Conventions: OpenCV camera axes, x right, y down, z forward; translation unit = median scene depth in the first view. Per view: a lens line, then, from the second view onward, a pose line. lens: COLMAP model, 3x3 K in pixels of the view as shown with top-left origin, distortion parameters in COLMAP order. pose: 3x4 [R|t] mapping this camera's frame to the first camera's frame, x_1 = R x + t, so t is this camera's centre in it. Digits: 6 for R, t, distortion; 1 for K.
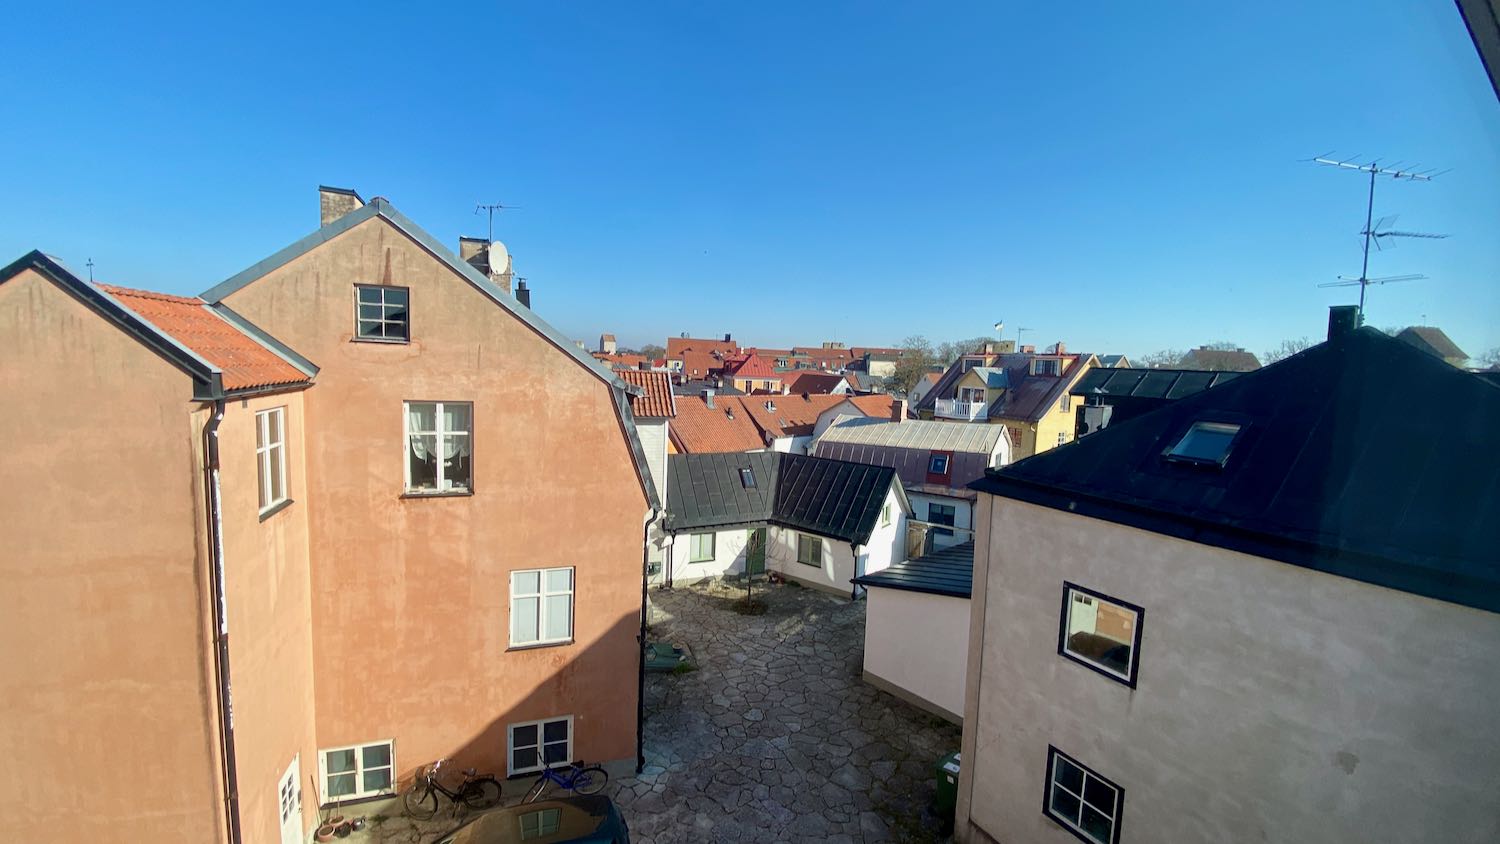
lens RADIAL K [[605.7, 0, 760.6], [0, 605.7, 426.0], [0, 0, 1]] dist [-0.002031, -0.009572]
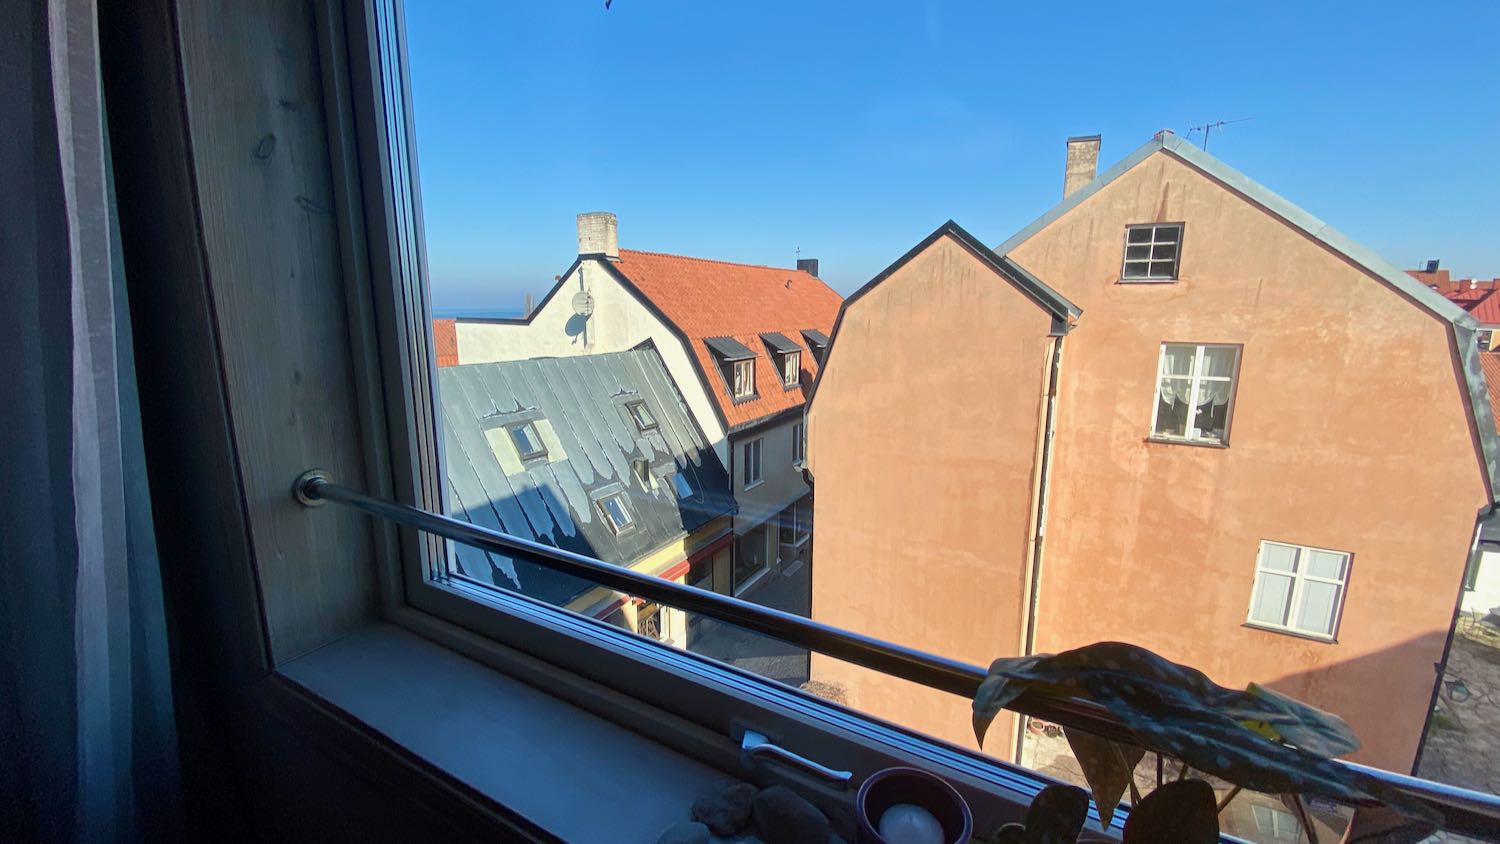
lens RADIAL K [[605.7, 0, 745.9], [0, 605.7, 424.9], [0, 0, 1]] dist [-0.002031, -0.009572]
pose [[0.631860, 0.105836, -0.767823, -0.248508], [-0.049154, 0.994111, 0.096578, 0.028658], [0.773522, -0.023282, 0.633341, -0.132644]]
